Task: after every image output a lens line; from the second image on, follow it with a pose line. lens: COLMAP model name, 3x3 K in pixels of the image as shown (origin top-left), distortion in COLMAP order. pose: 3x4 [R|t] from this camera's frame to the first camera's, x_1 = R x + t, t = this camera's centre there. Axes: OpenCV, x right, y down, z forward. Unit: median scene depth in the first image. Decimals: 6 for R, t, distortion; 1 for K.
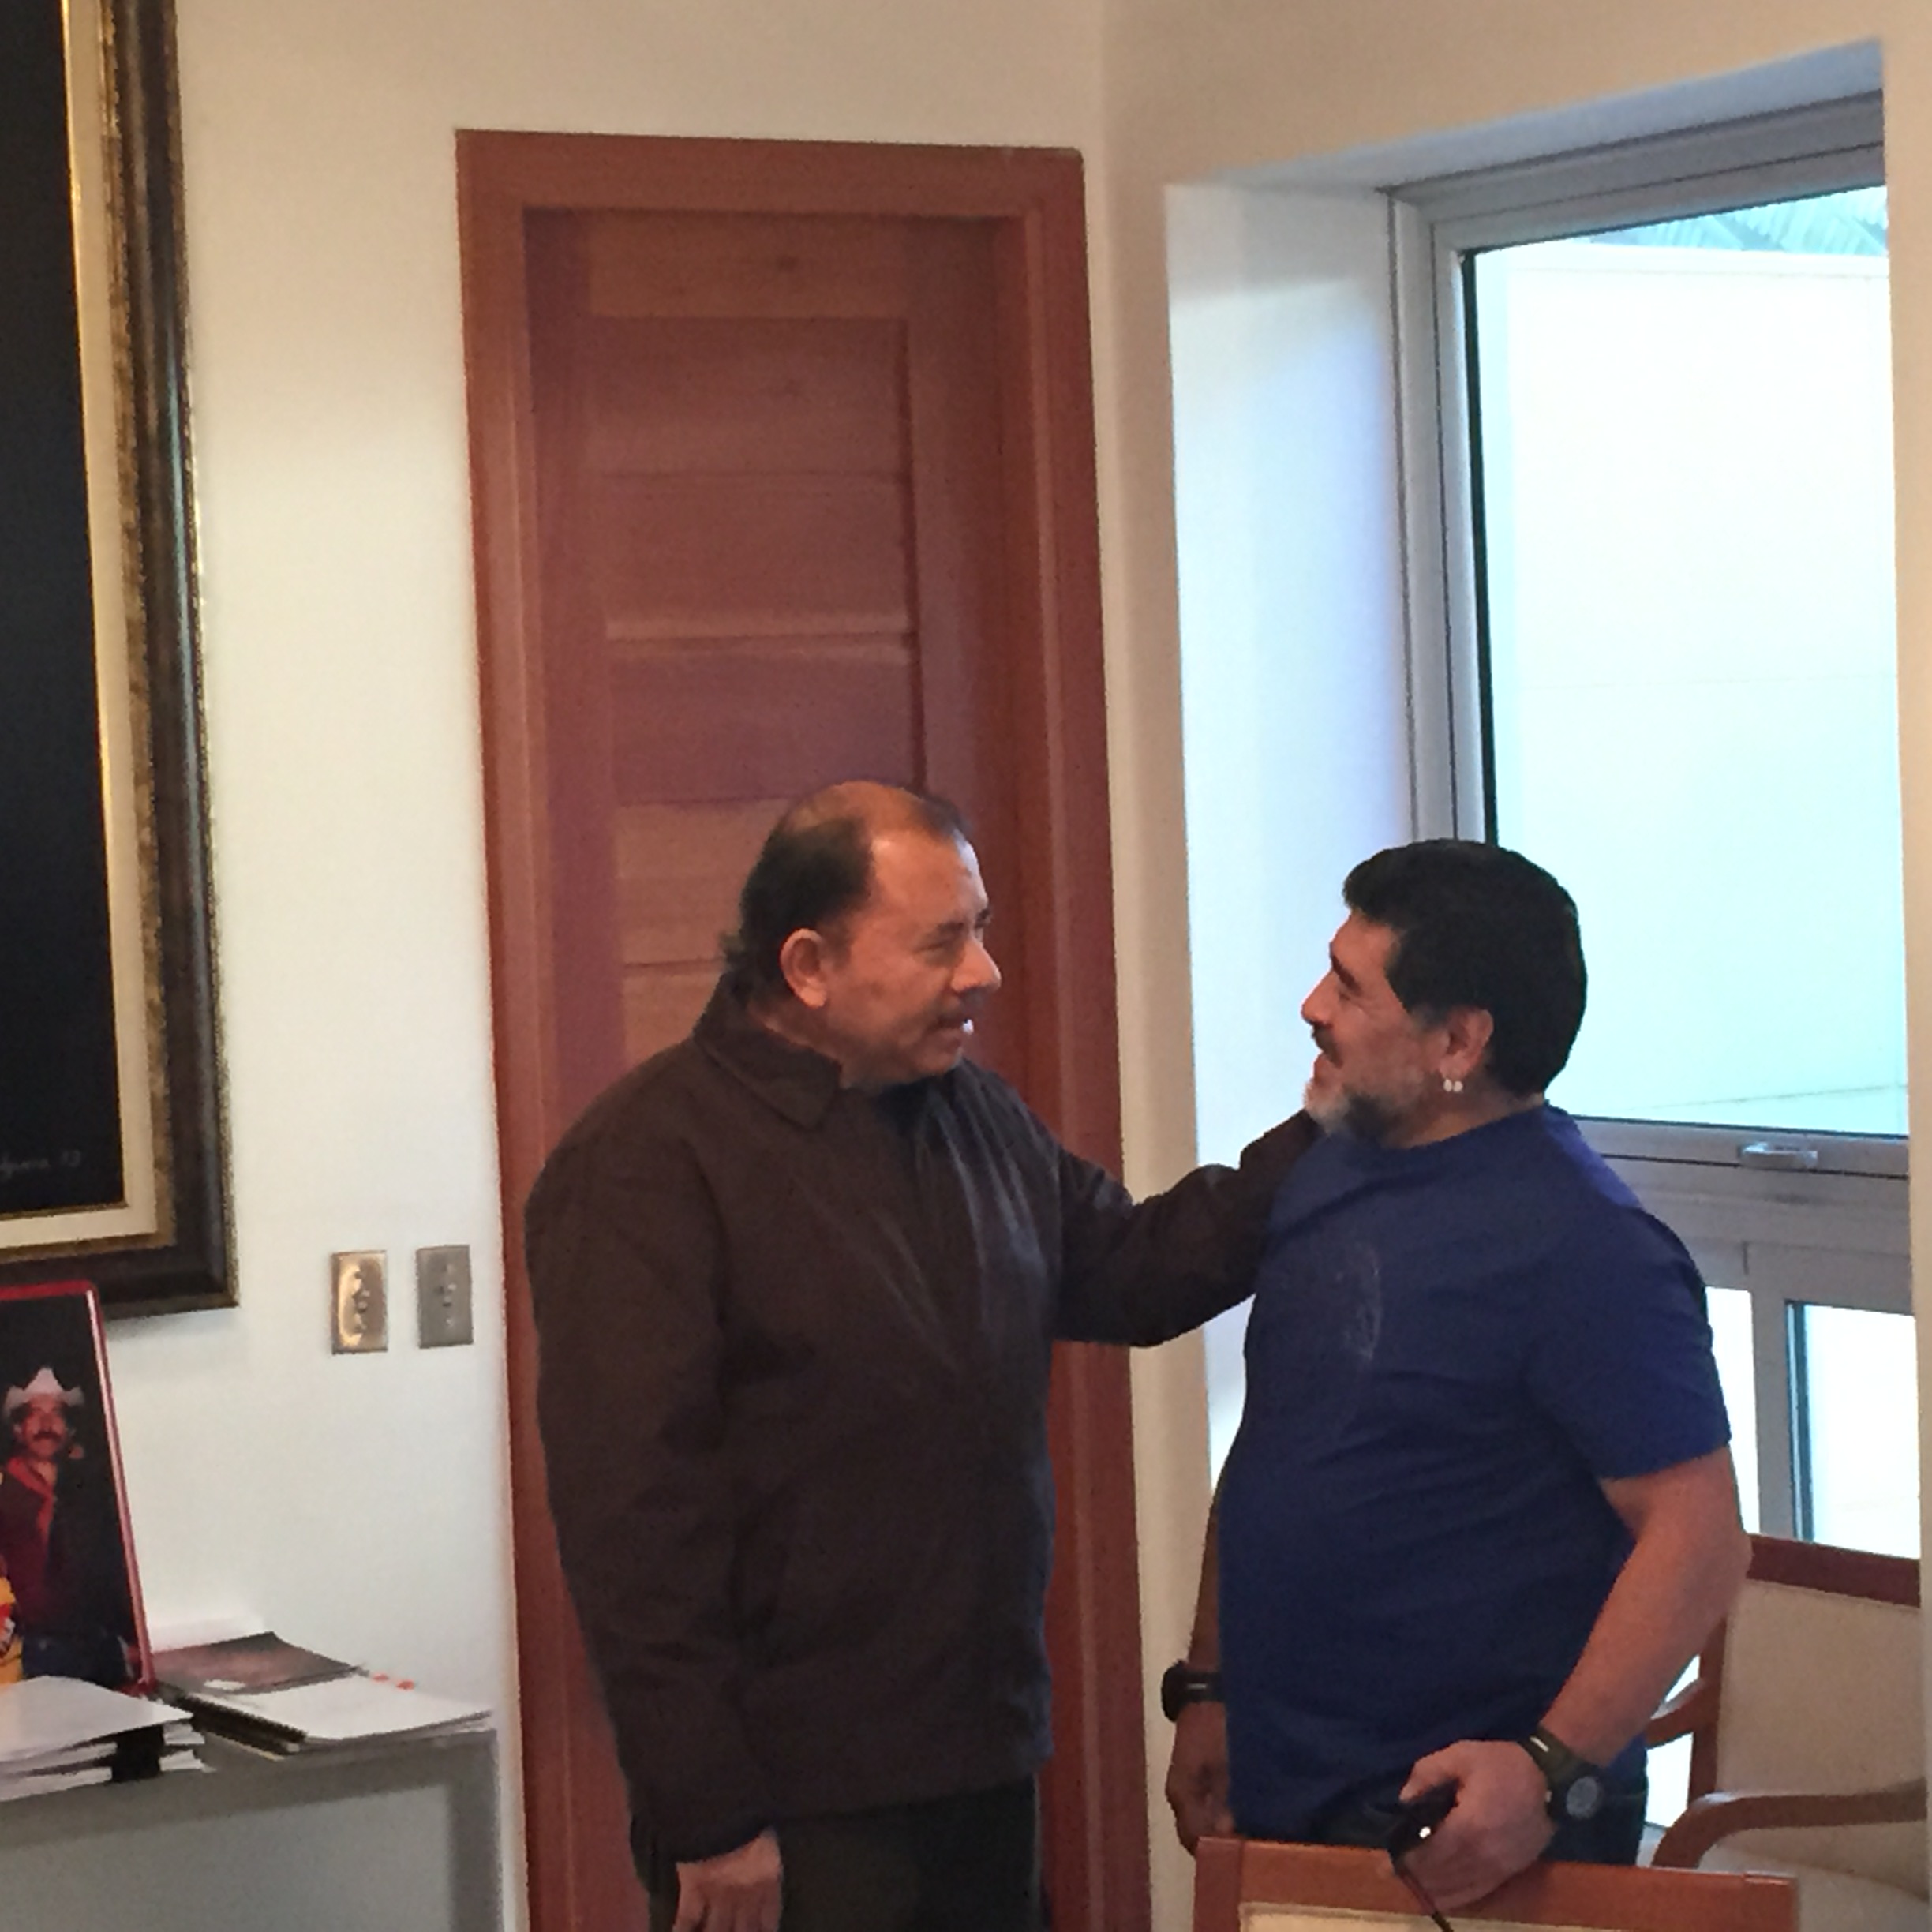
lens RADIAL K [[5292.5, 0, 966.0], [0, 5292.5, 966.0], [0, 0, 1]] dist [-0.012041, 0.267778]
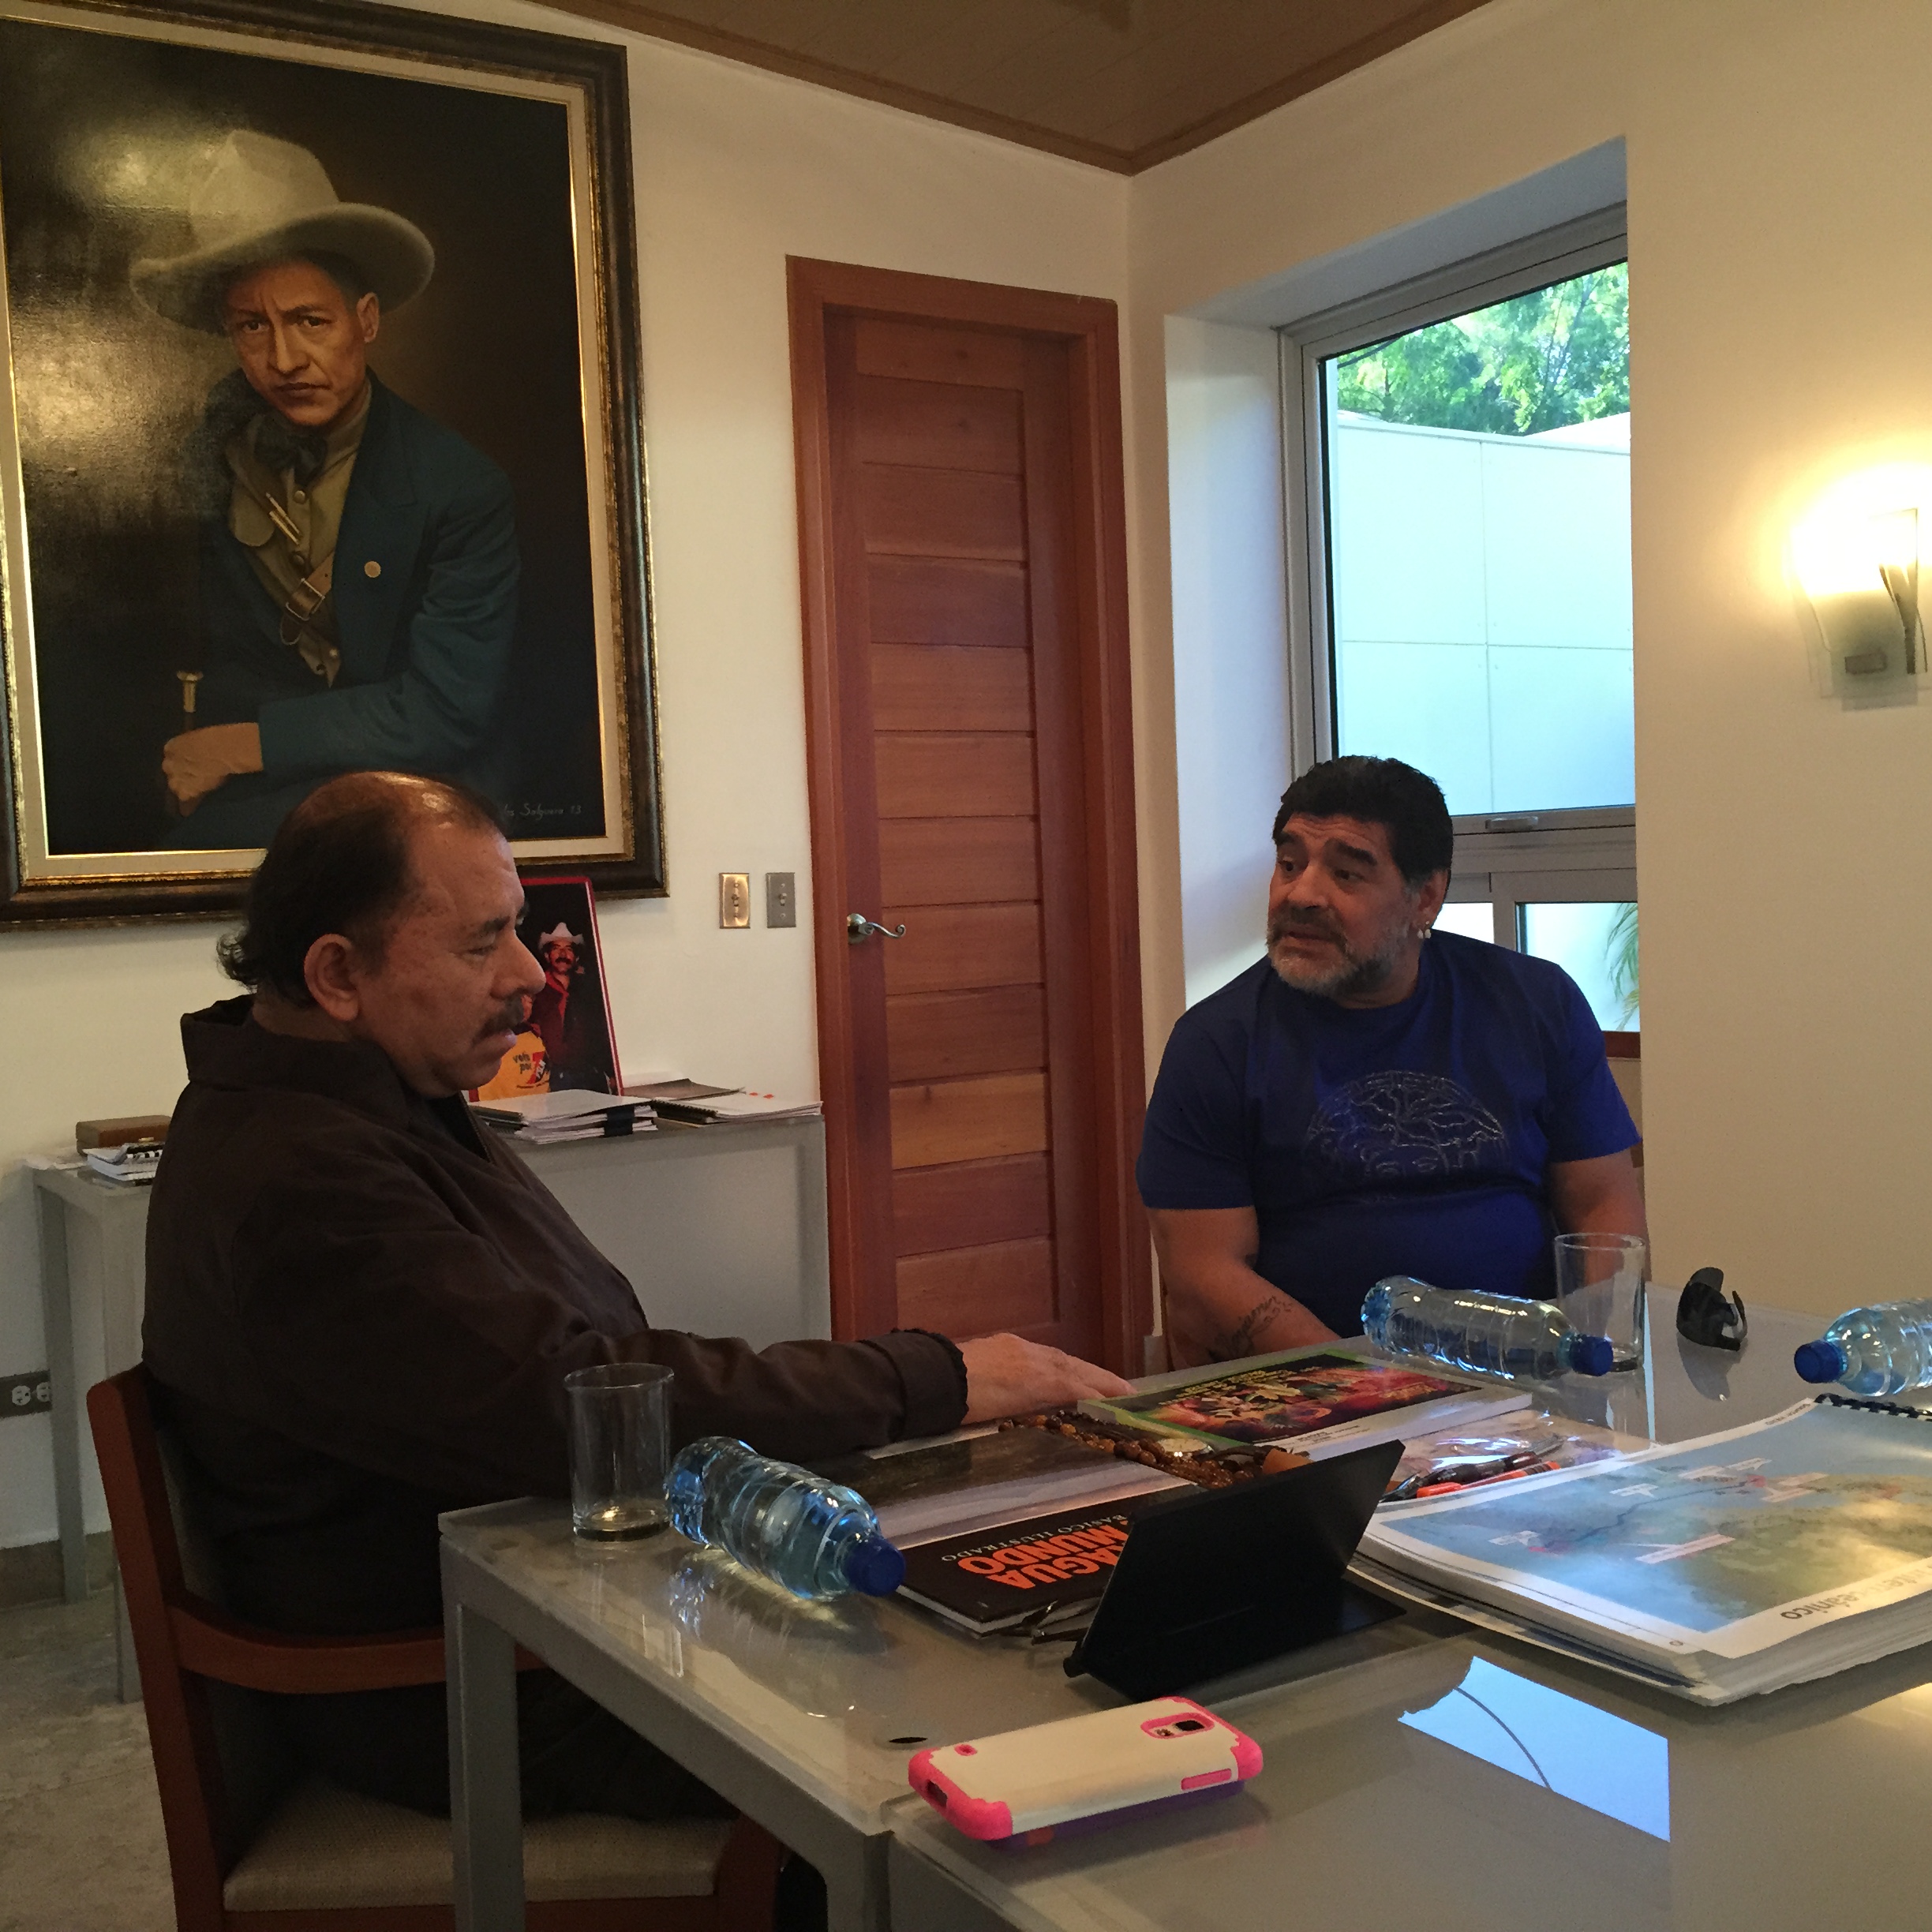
lens RADIAL K [[2182.6, 0, 966.0], [0, 2182.6, 966.0], [0, 0, 1]] dist [0.034971, 0.029688]
pose [[0.999849, -0.001143, 0.017329, -0.050146], [0.001090, 0.999995, 0.003038, 0.086653], [-0.017332, -0.003019, 0.999845, 0.258693]]
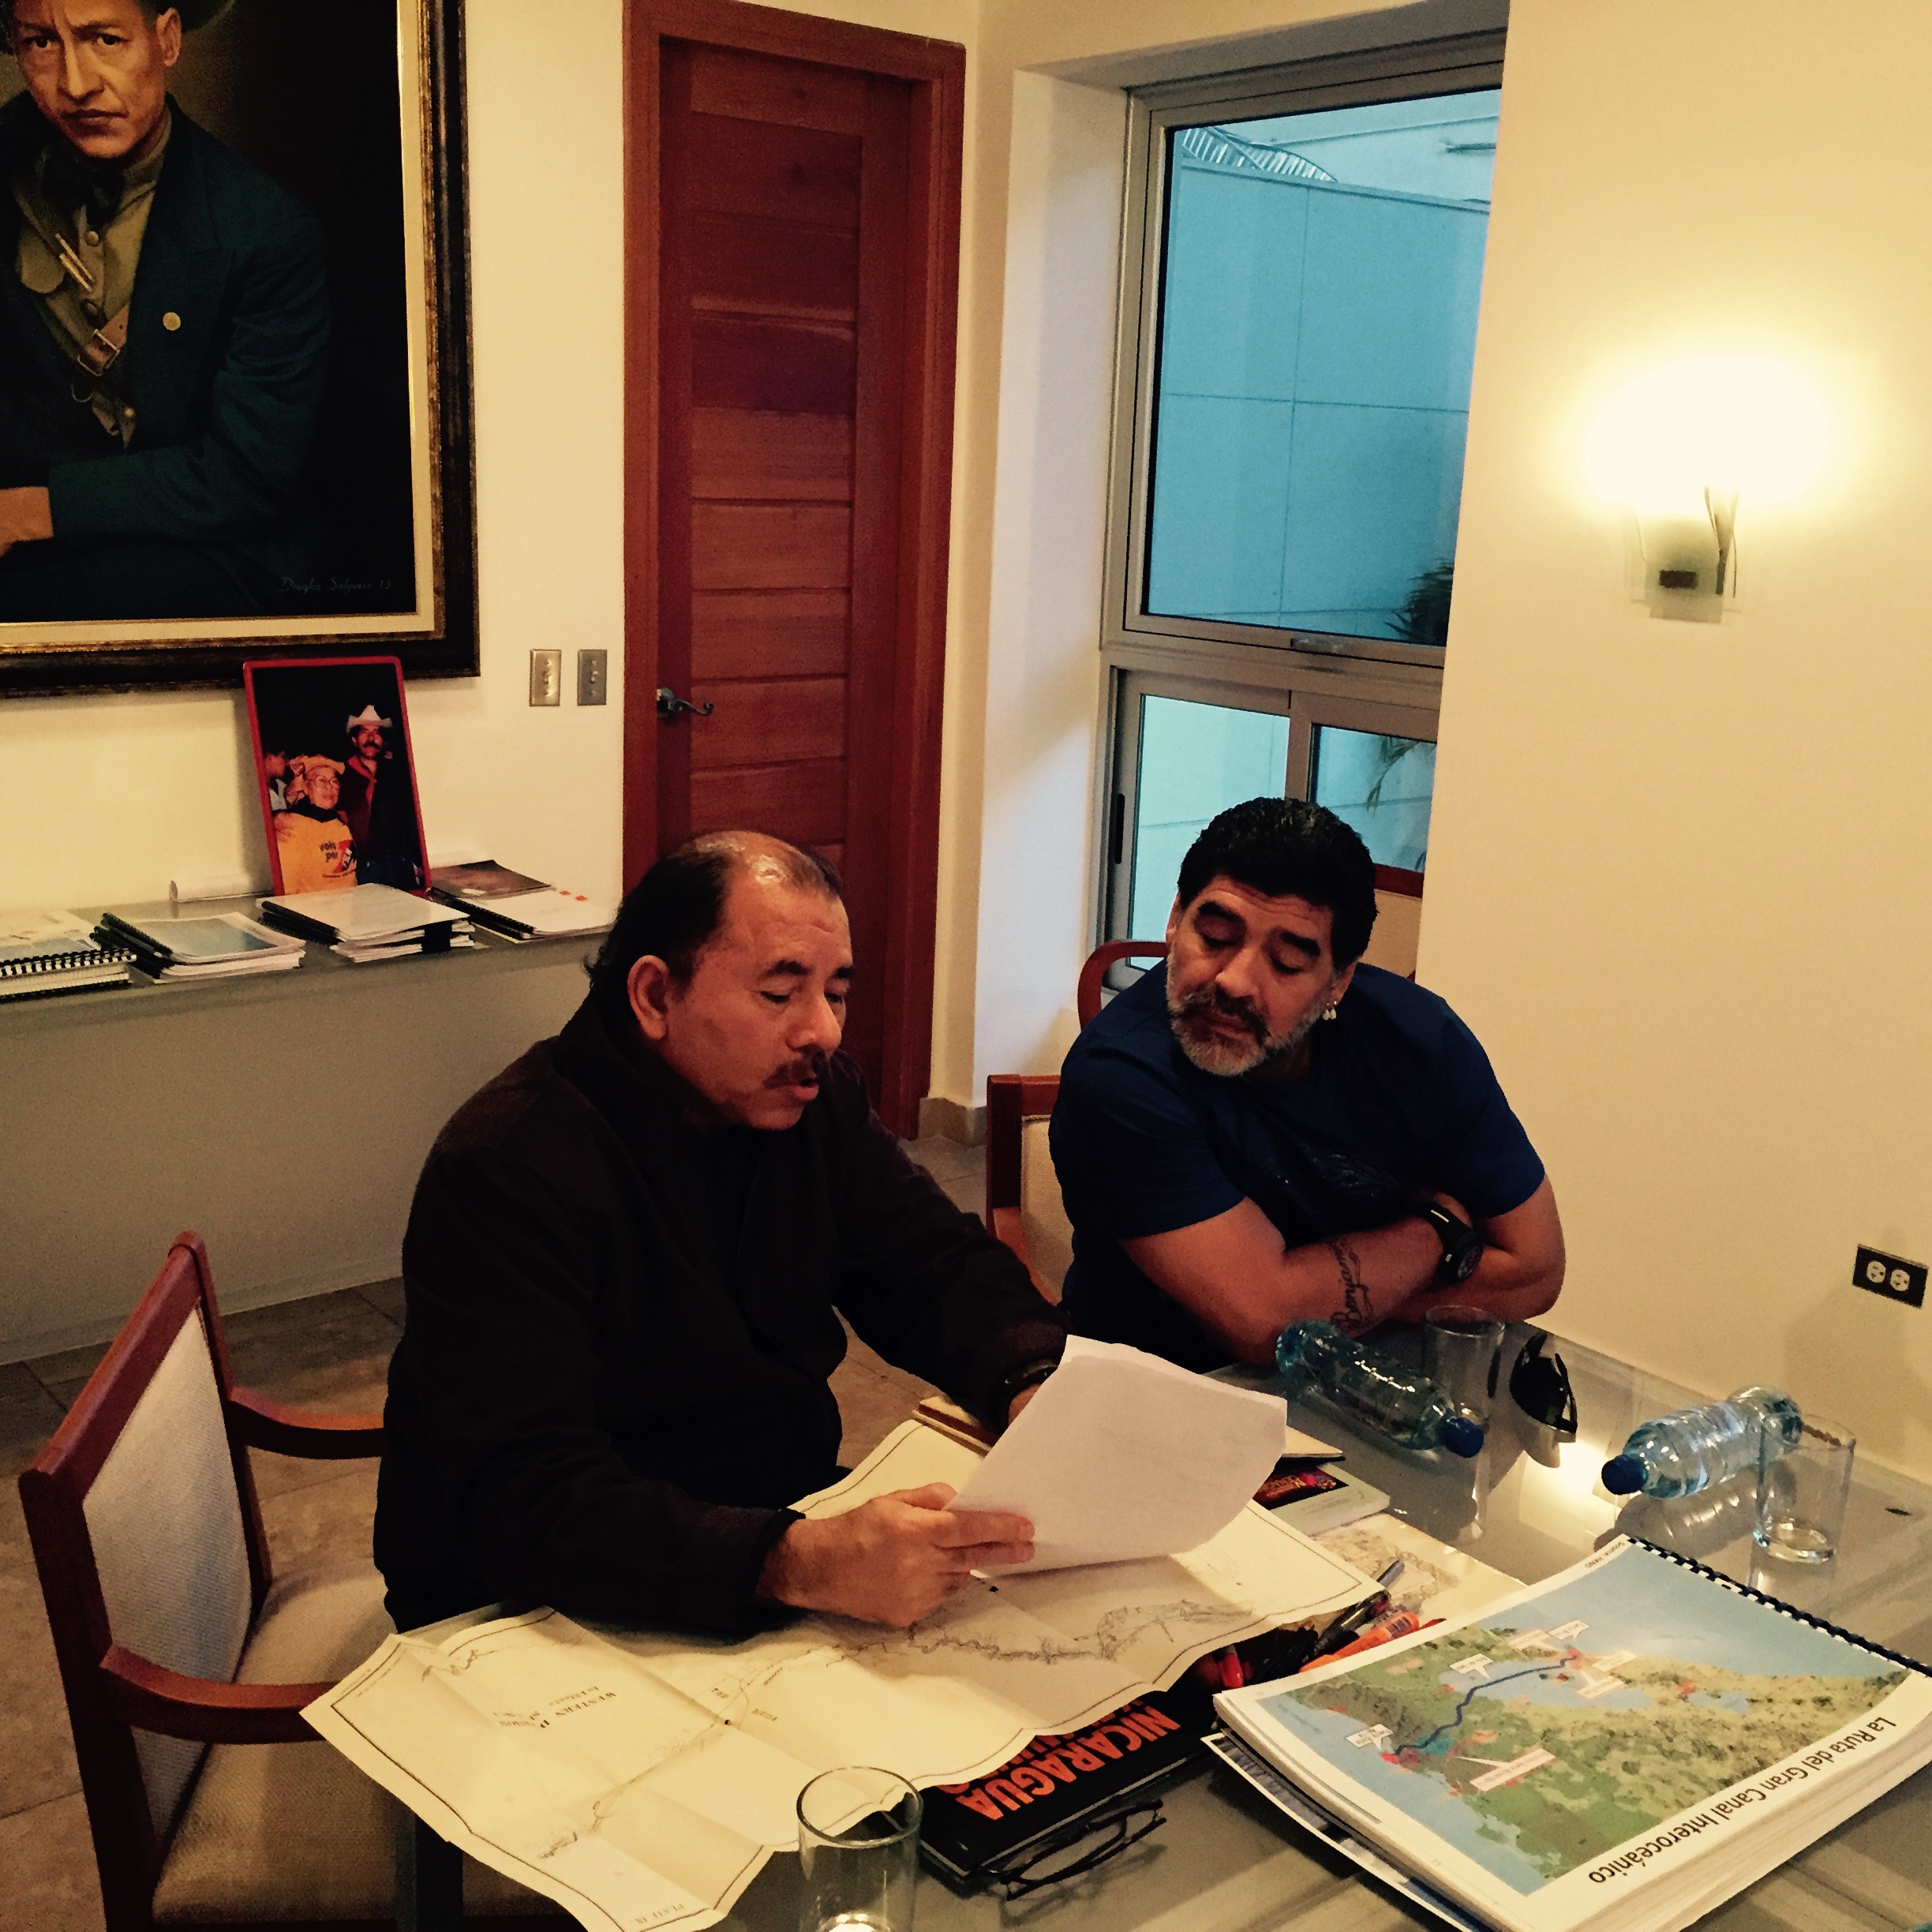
lens RADIAL K [[2188.6, 0, 966.0], [0, 2188.6, 966.0], [0, 0, 1]] dist [0.073728, -0.101258]
pose [[0.988755, 0.043152, 0.143185, -0.079001], [-0.069364, 0.980575, 0.183473, 0.013578], [-0.132487, -0.191341, 0.972541, 0.251430]]
